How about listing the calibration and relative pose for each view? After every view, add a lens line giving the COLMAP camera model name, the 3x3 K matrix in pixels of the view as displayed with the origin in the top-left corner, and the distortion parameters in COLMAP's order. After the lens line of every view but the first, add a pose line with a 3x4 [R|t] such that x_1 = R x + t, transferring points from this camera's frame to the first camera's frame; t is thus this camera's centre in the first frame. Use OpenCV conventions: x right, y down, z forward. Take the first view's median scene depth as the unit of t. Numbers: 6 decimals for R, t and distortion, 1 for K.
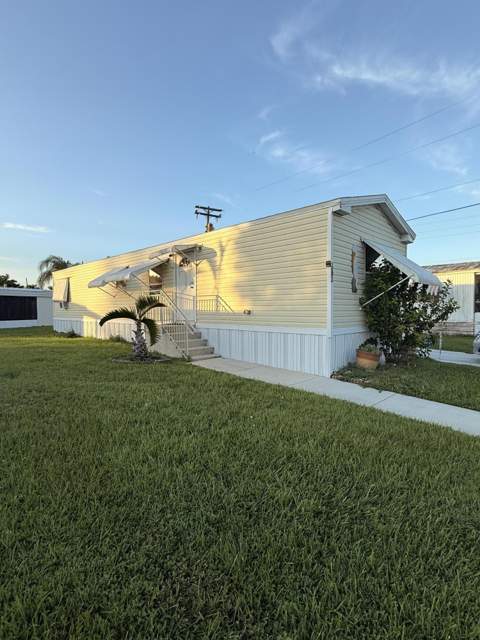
lens RADIAL K [[317.9, 0, 231.2], [0, 317.9, 329.2], [0, 0, 1]] dist [-0.003192, 0.001683]
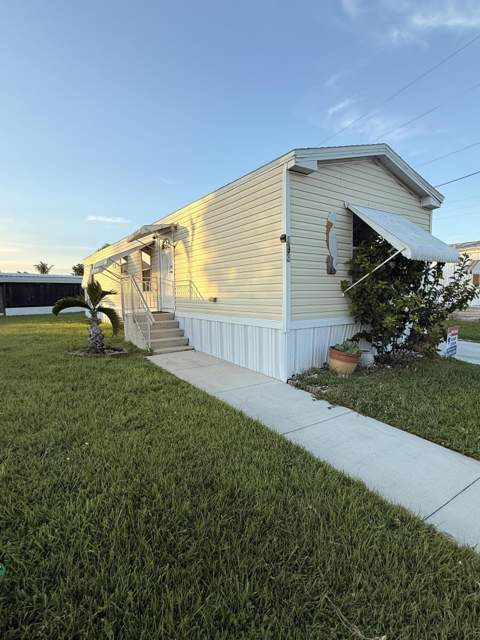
lens RADIAL K [[317.9, 0, 240.7], [0, 317.9, 325.6], [0, 0, 1]] dist [-0.003192, 0.001683]
pose [[0.983007, 0.010079, -0.183294, 0.251597], [-0.002976, 0.999235, 0.038984, -0.015474], [0.183547, -0.037776, 0.982285, 0.149641]]
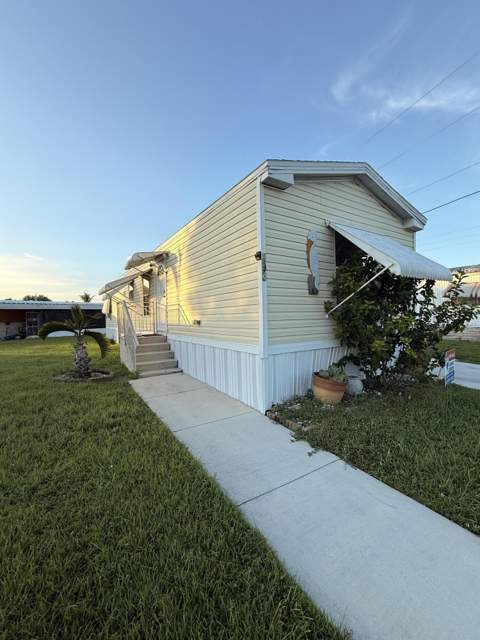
lens RADIAL K [[261.0, 0, 241.8], [0, 261.0, 326.0], [0, 0, 1]] dist [-0.001715, -0.000847]
pose [[0.977171, -0.011056, -0.212168, 0.283814], [0.005390, 0.999614, -0.027262, -0.022257], [0.212387, 0.025496, 0.976853, 0.302987]]
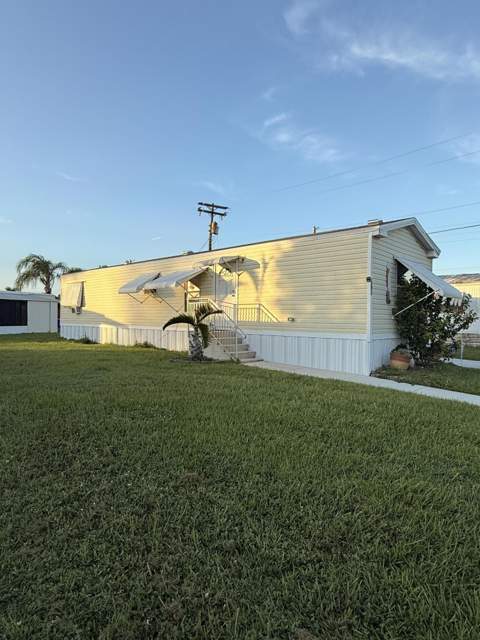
lens RADIAL K [[379.6, 0, 233.6], [0, 379.6, 337.3], [0, 0, 1]] dist [0.005737, 0.002435]
pose [[0.999352, 0.013327, 0.033437, -0.172398], [-0.012879, 0.999825, -0.013582, 0.025415], [-0.033612, 0.013143, 0.999349, -0.282069]]
